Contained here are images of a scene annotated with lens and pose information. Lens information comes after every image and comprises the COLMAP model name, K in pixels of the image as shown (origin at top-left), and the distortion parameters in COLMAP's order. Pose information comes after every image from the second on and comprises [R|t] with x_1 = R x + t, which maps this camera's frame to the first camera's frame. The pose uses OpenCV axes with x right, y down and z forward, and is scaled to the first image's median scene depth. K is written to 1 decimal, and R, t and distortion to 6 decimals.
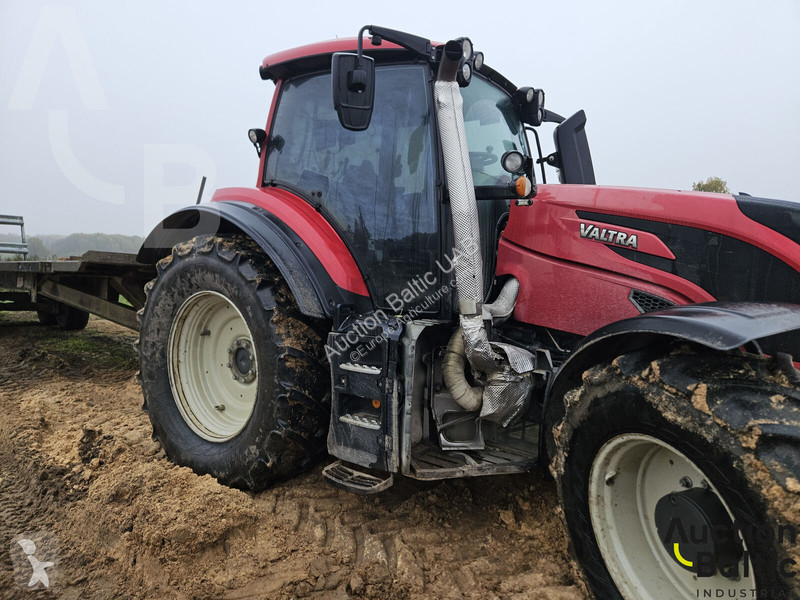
lens RADIAL K [[533.2, 0, 405.2], [0, 533.2, 291.8], [0, 0, 1]] dist [0.076523, -0.054775]
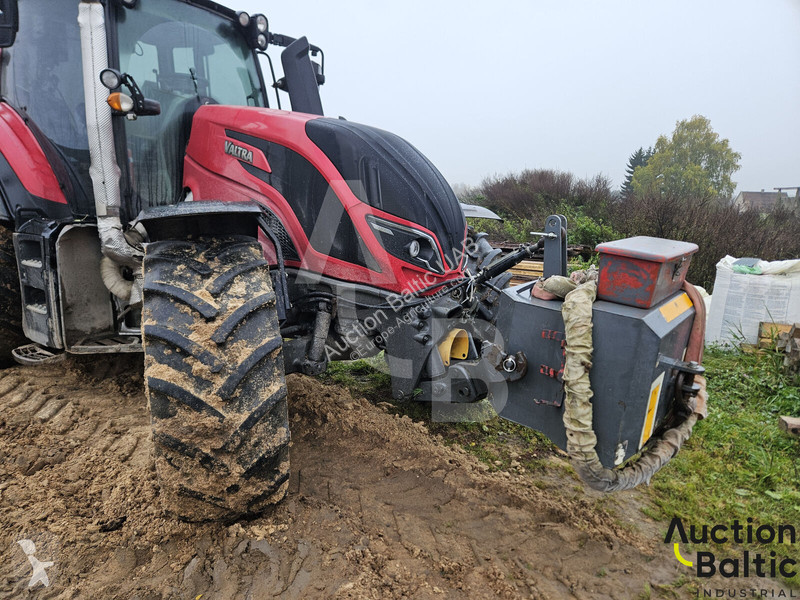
lens RADIAL K [[533.2, 0, 394.7], [0, 533.2, 307.3], [0, 0, 1]] dist [0.076523, -0.054775]
pose [[0.999791, 0.019030, 0.007512, 0.625547], [-0.019901, 0.989746, 0.141445, 0.049116], [-0.004743, -0.141565, 0.989918, -0.172864]]
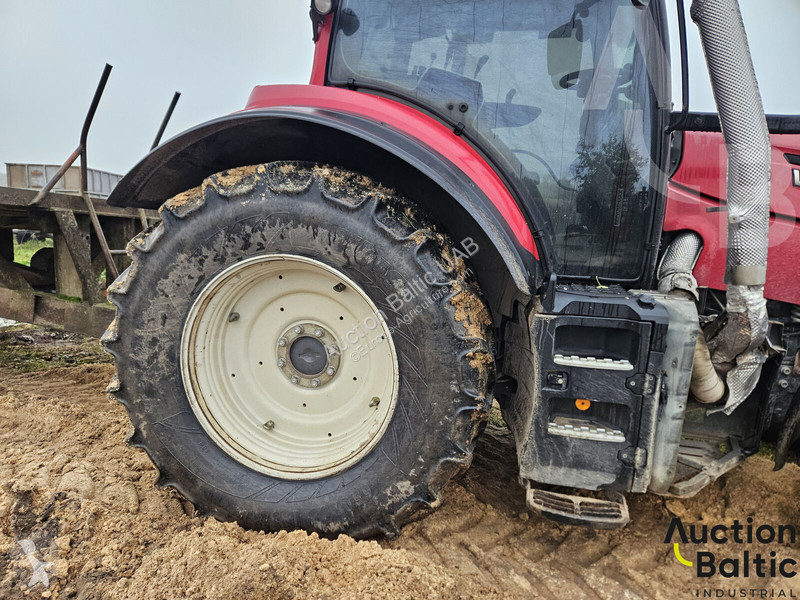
lens RADIAL K [[533.2, 0, 392.2], [0, 533.2, 308.3], [0, 0, 1]] dist [0.076523, -0.054775]
pose [[0.913835, -0.056808, 0.402092, -0.558291], [0.002436, 0.990916, 0.134462, -0.025673], [-0.406078, -0.121897, 0.905672, 0.412082]]
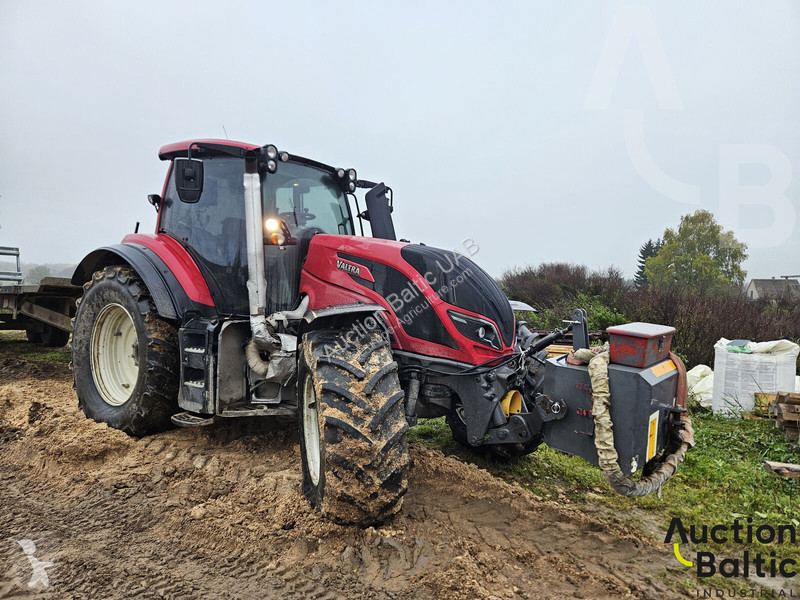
lens RADIAL K [[533.2, 0, 411.4], [0, 533.2, 298.3], [0, 0, 1]] dist [0.076523, -0.054775]
pose [[0.999995, 0.002679, -0.001762, 0.503447], [-0.002751, 0.999095, -0.042457, 0.050031], [0.001646, 0.042461, 0.999097, -0.543876]]
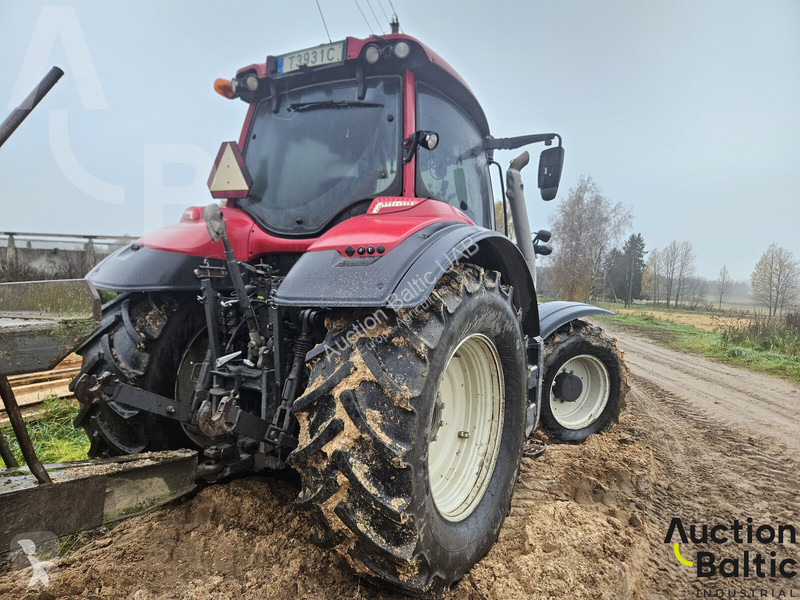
lens RADIAL K [[533.2, 0, 399.6], [0, 533.2, 304.4], [0, 0, 1]] dist [0.076523, -0.054775]
pose [[-0.088857, -0.074008, 0.993291, -1.284041], [0.018355, 0.996945, 0.075922, -0.122091], [-0.995875, 0.024978, -0.087227, 1.309777]]
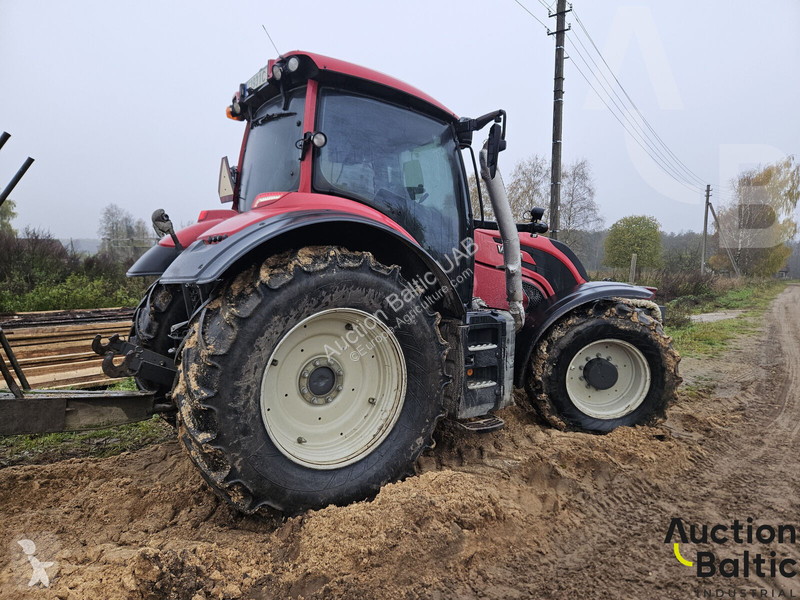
lens RADIAL K [[533.2, 0, 404.4], [0, 533.2, 304.2], [0, 0, 1]] dist [0.076523, -0.054775]
pose [[0.332489, -0.094057, 0.938405, -1.317941], [0.054041, 0.995280, 0.080610, -0.085121], [-0.941558, 0.023911, 0.336002, 0.645054]]
